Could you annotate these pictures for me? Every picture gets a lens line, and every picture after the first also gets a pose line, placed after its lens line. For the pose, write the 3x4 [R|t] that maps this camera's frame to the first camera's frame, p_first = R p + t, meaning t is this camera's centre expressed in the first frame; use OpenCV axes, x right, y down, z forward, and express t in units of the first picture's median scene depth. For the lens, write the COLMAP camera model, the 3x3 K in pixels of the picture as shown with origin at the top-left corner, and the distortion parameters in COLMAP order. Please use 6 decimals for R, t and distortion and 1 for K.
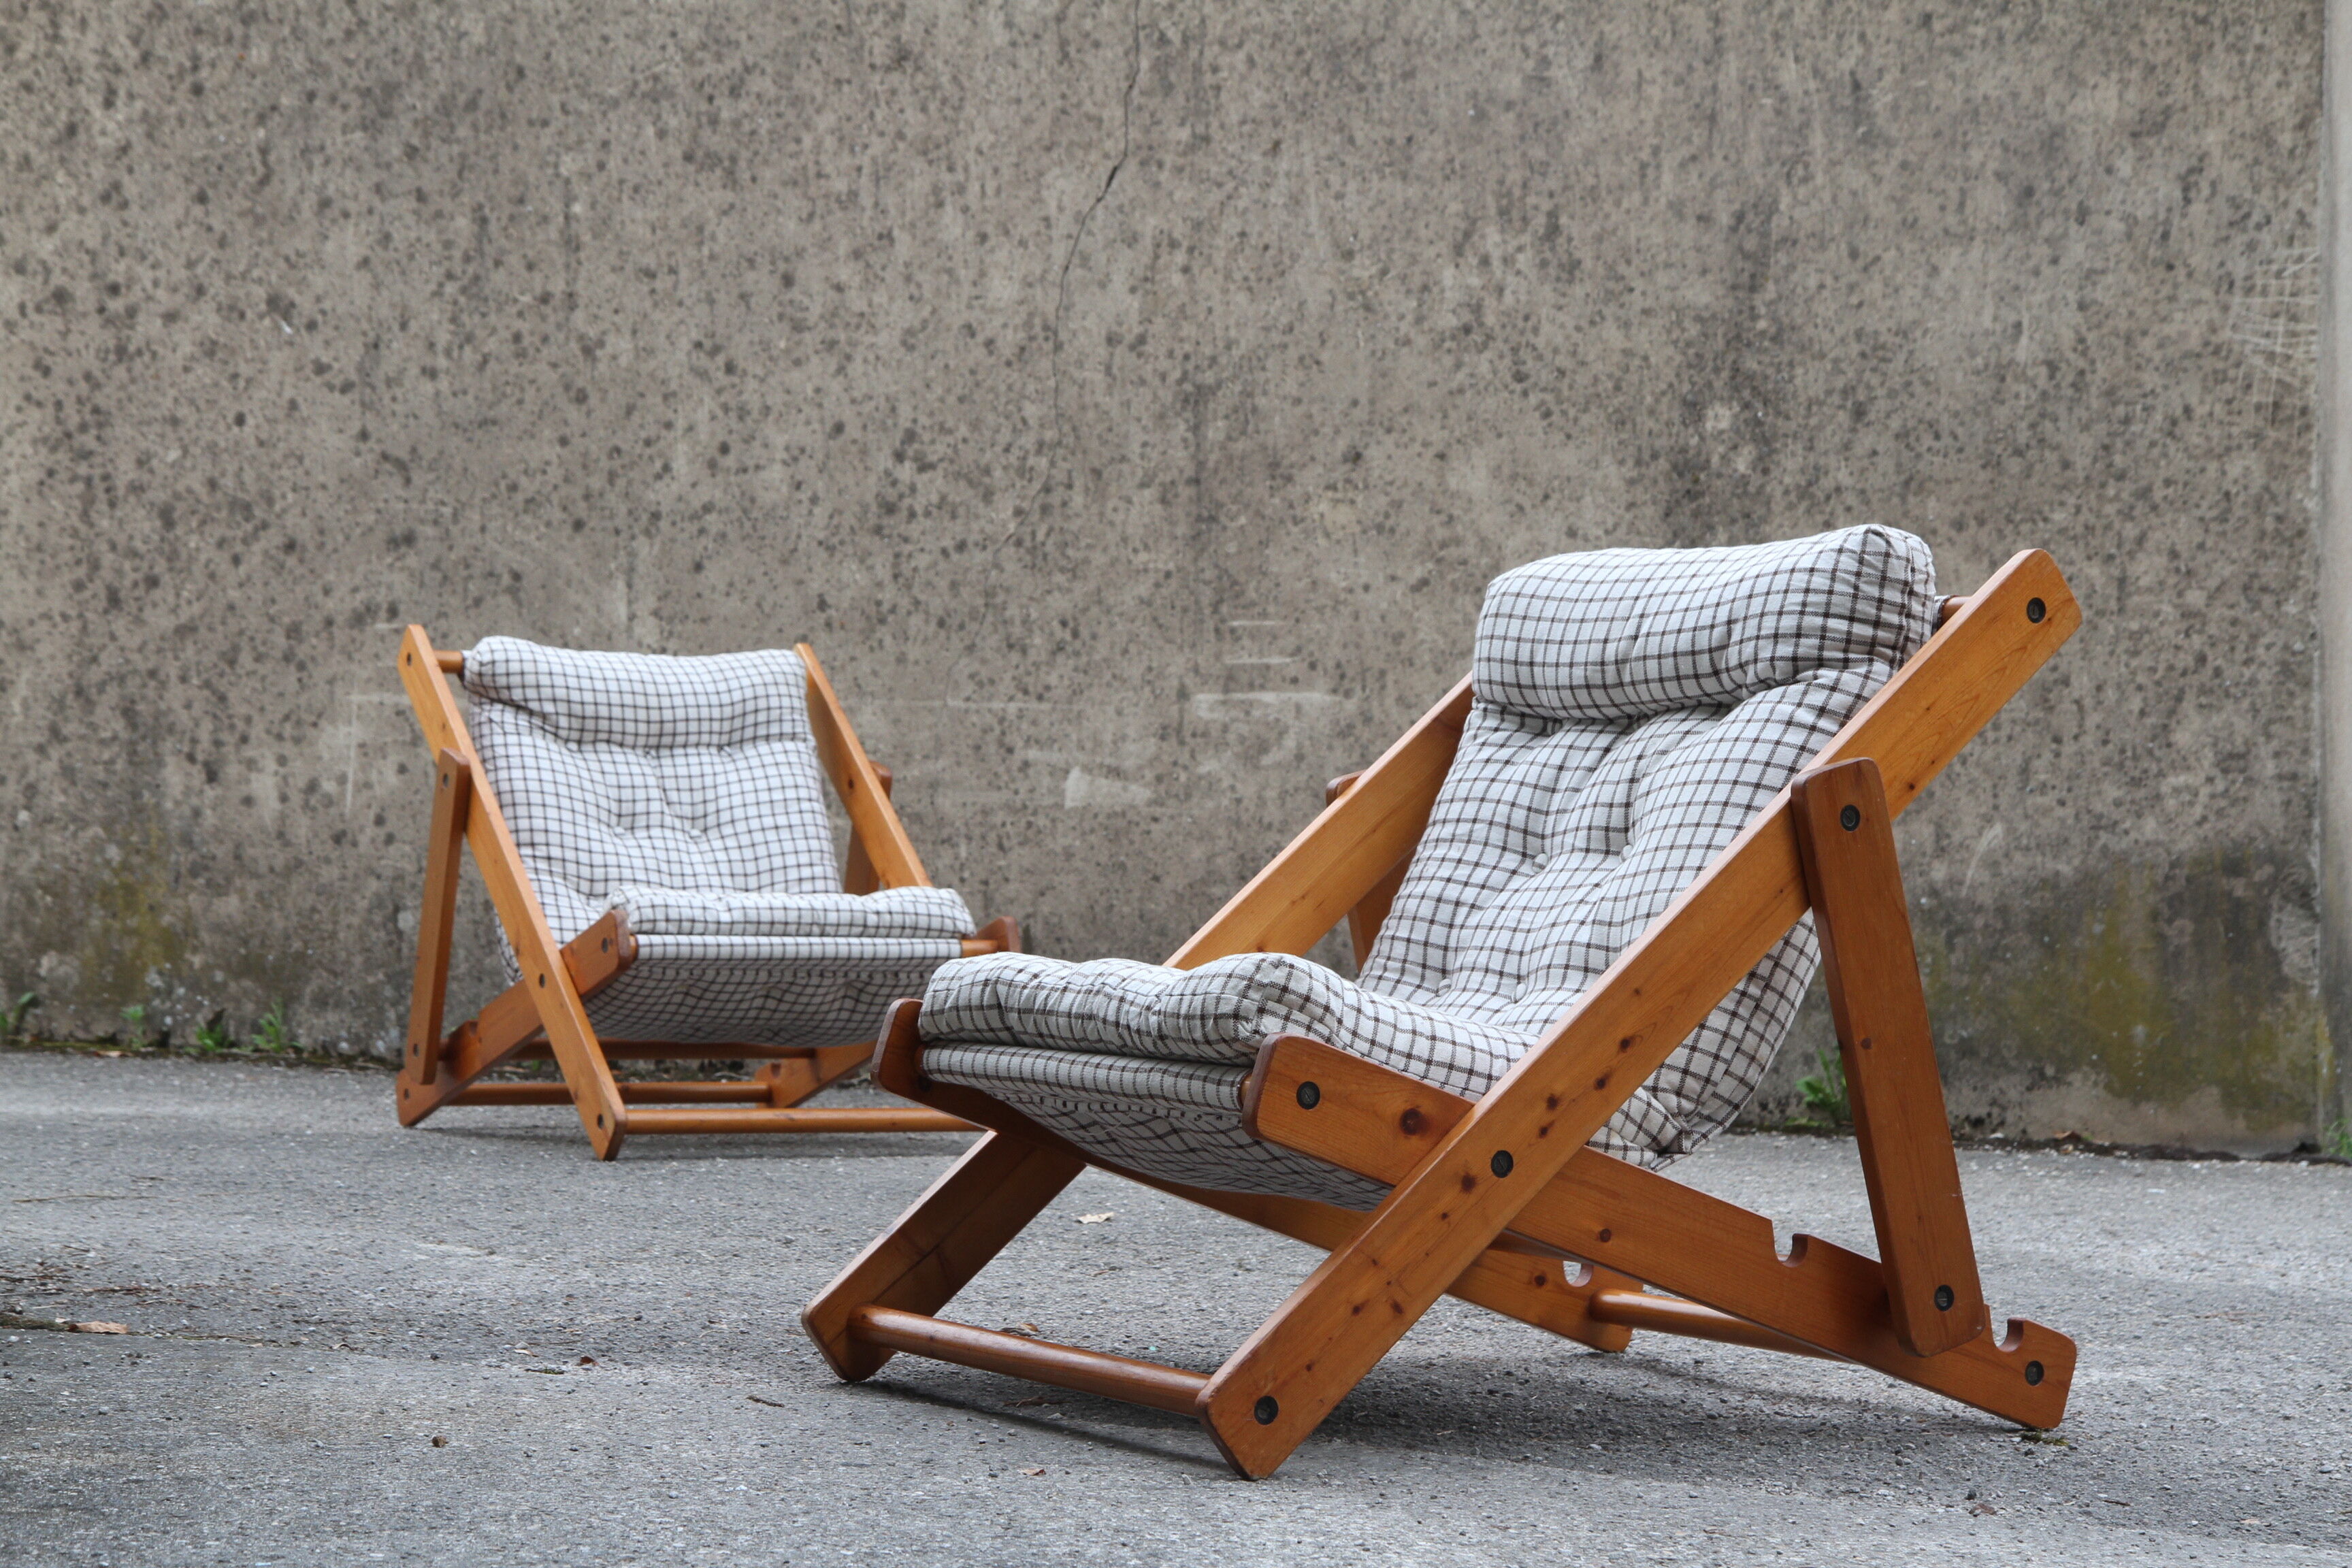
lens RADIAL K [[4459.1, 0, 1195.3], [0, 4459.1, 820.9], [0, 0, 1]] dist [0.170537, 0.667625]
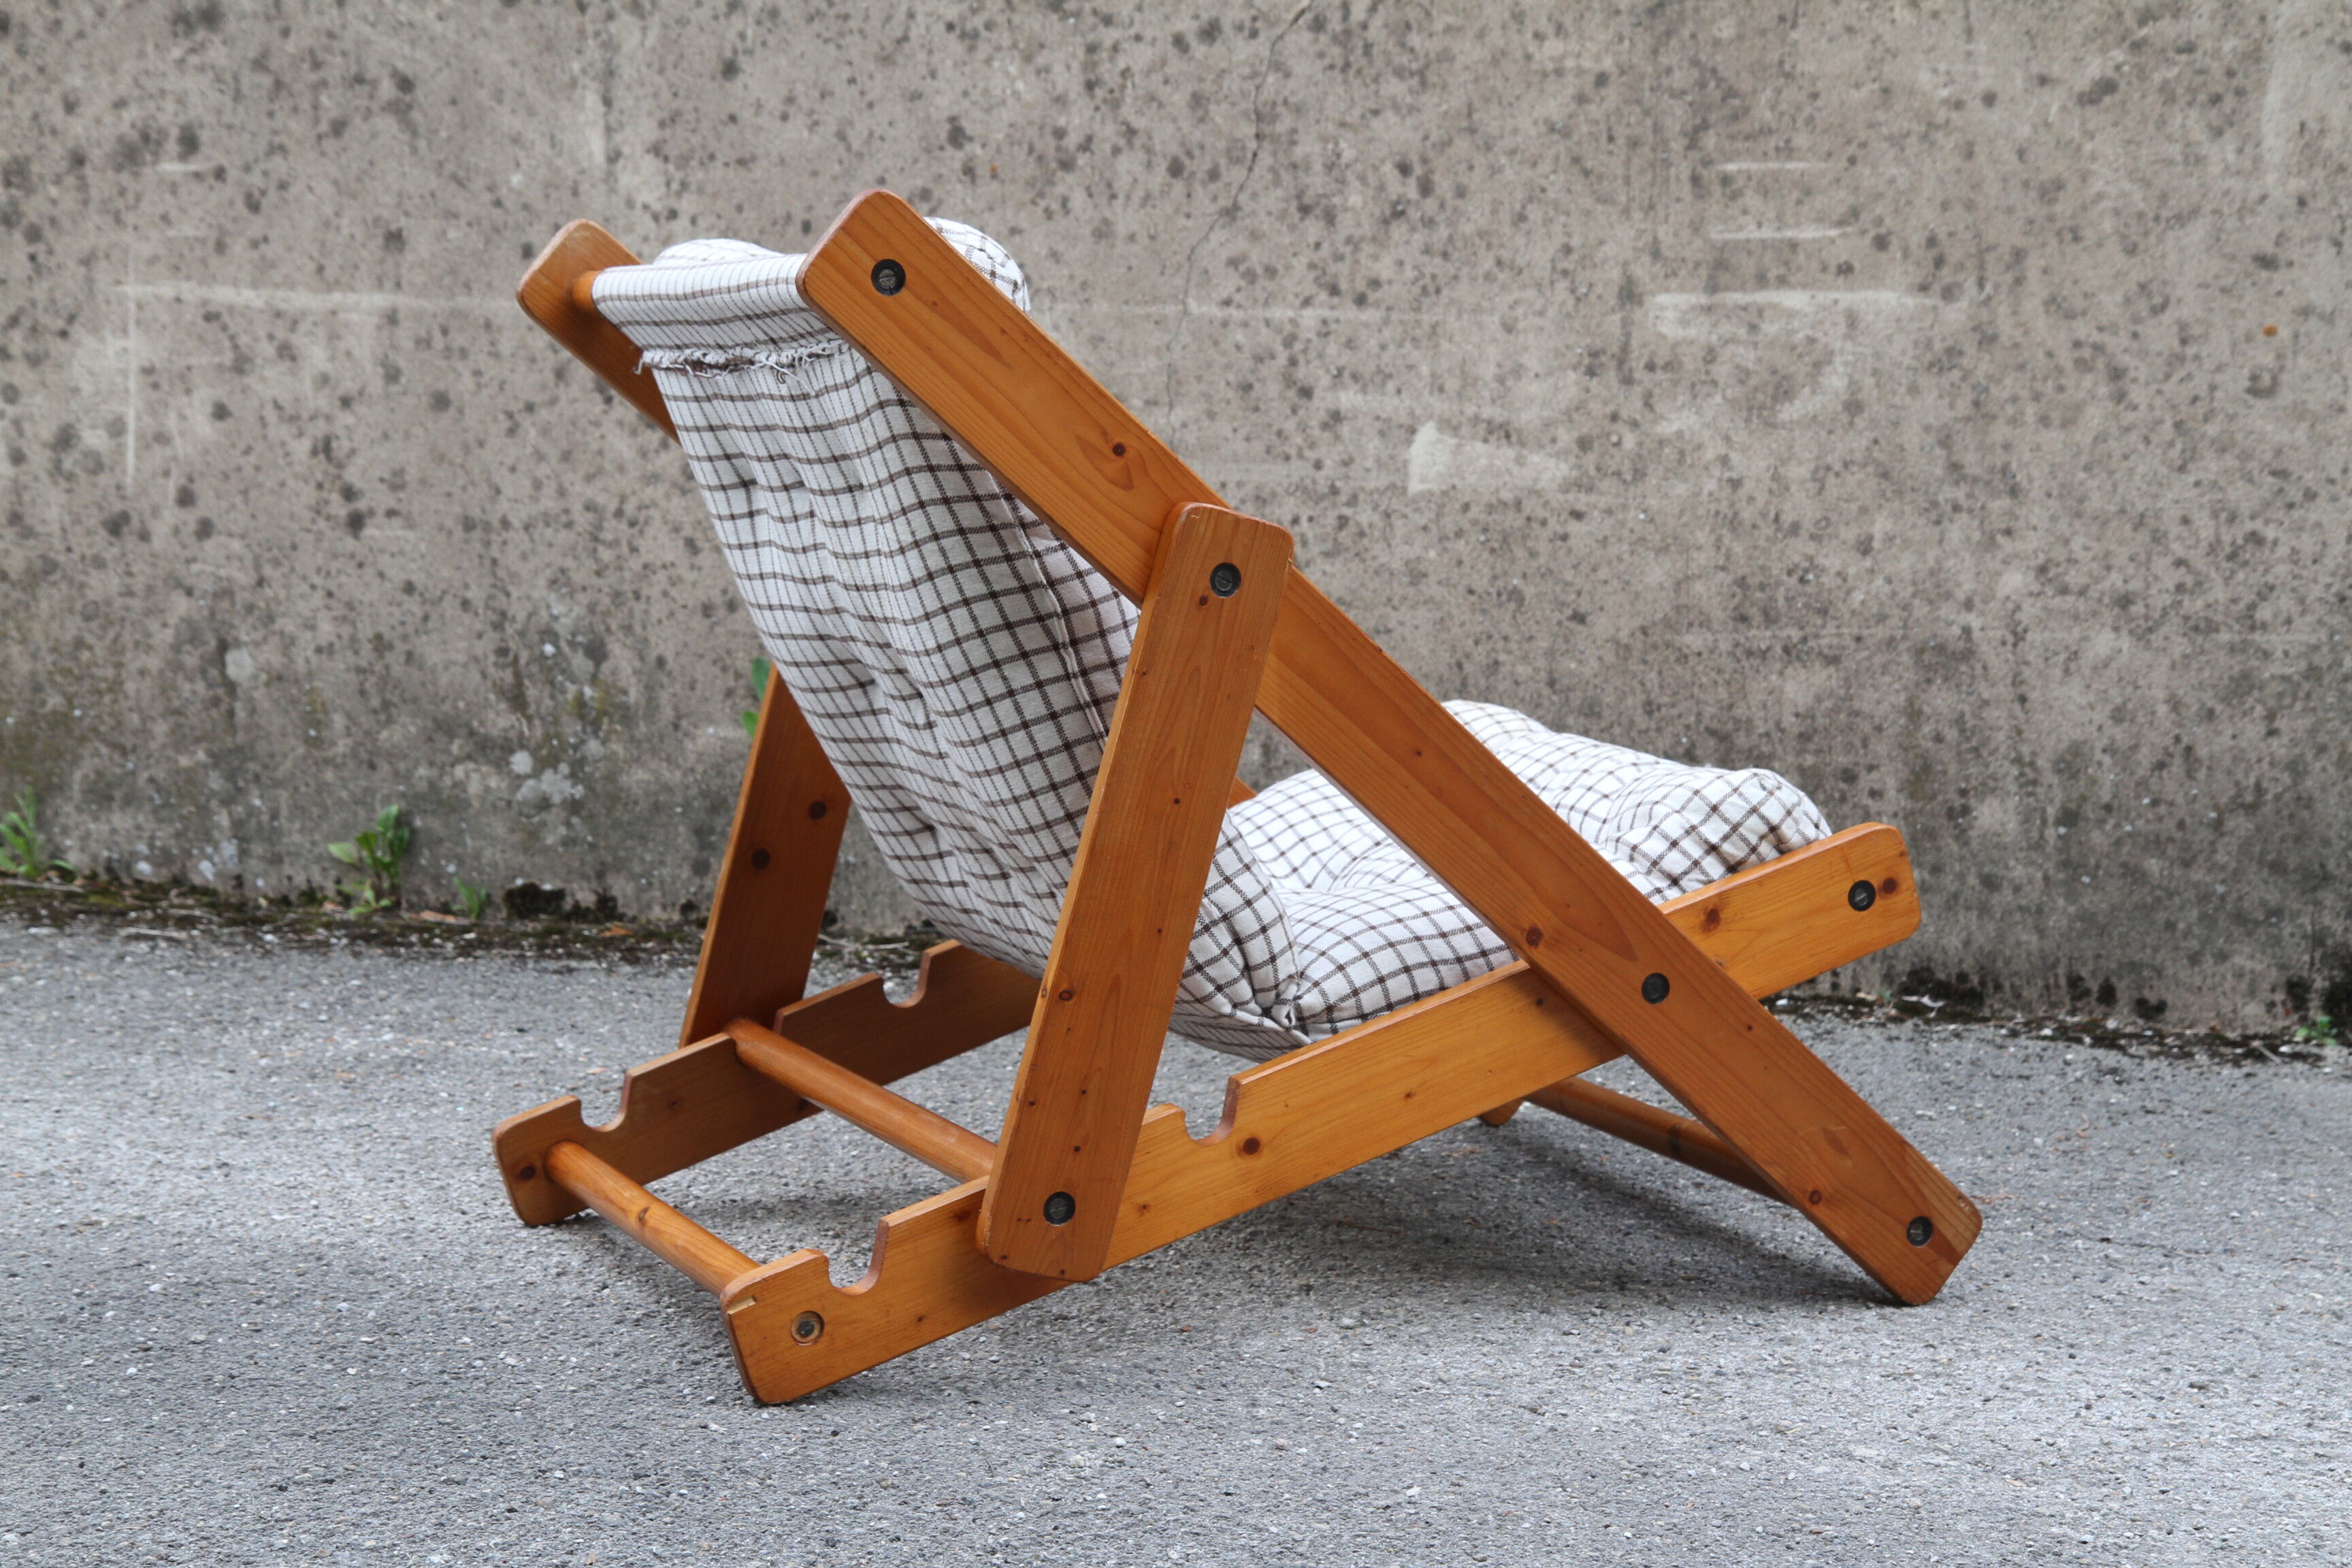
lens RADIAL K [[3935.5, 0, 1211.4], [0, 3935.5, 805.0], [0, 0, 1]] dist [0.158378, 0.306744]
pose [[0.995663, -0.022411, 0.090289, -0.103052], [0.010332, 0.991184, 0.132088, -0.031028], [-0.092453, -0.130583, 0.987117, 0.497919]]
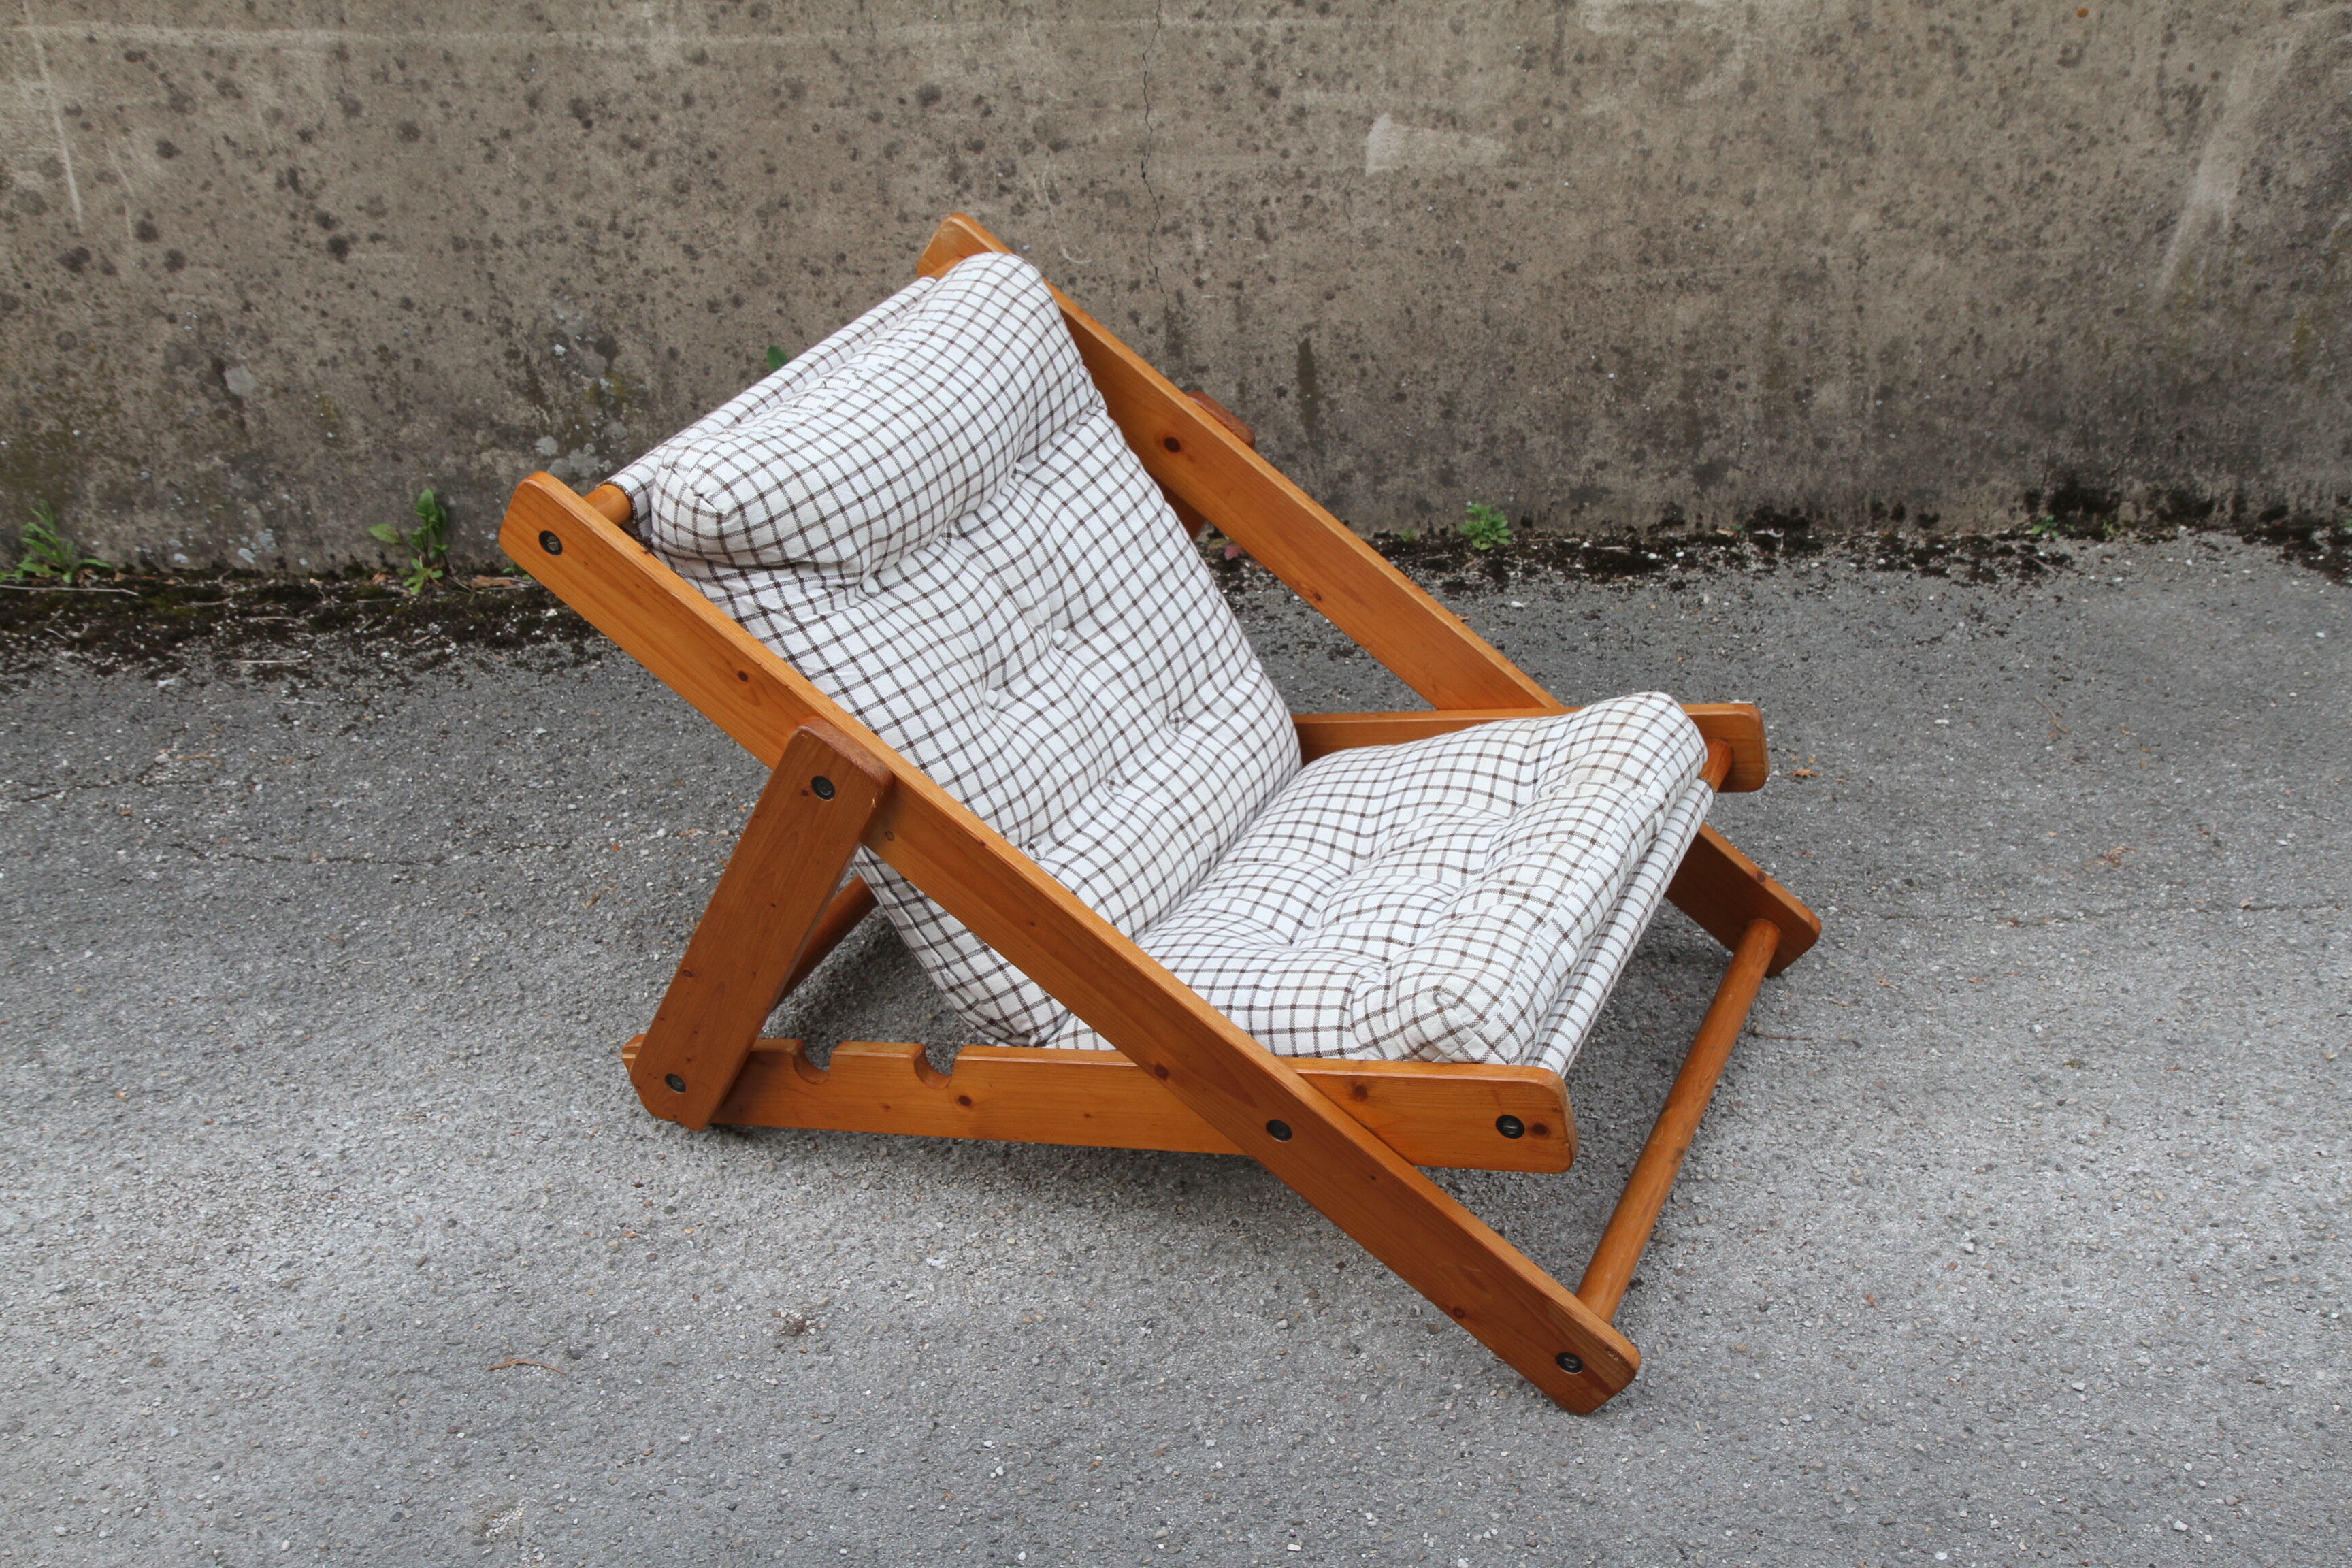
lens RADIAL K [[2326.0, 0, 1189.1], [0, 2326.0, 777.0], [0, 0, 1]] dist [-0.016480, 0.166945]
pose [[0.886579, -0.270479, 0.375257, -0.214634], [0.027608, 0.840726, 0.540756, -0.120198], [-0.461752, -0.469063, 0.752838, 0.709251]]
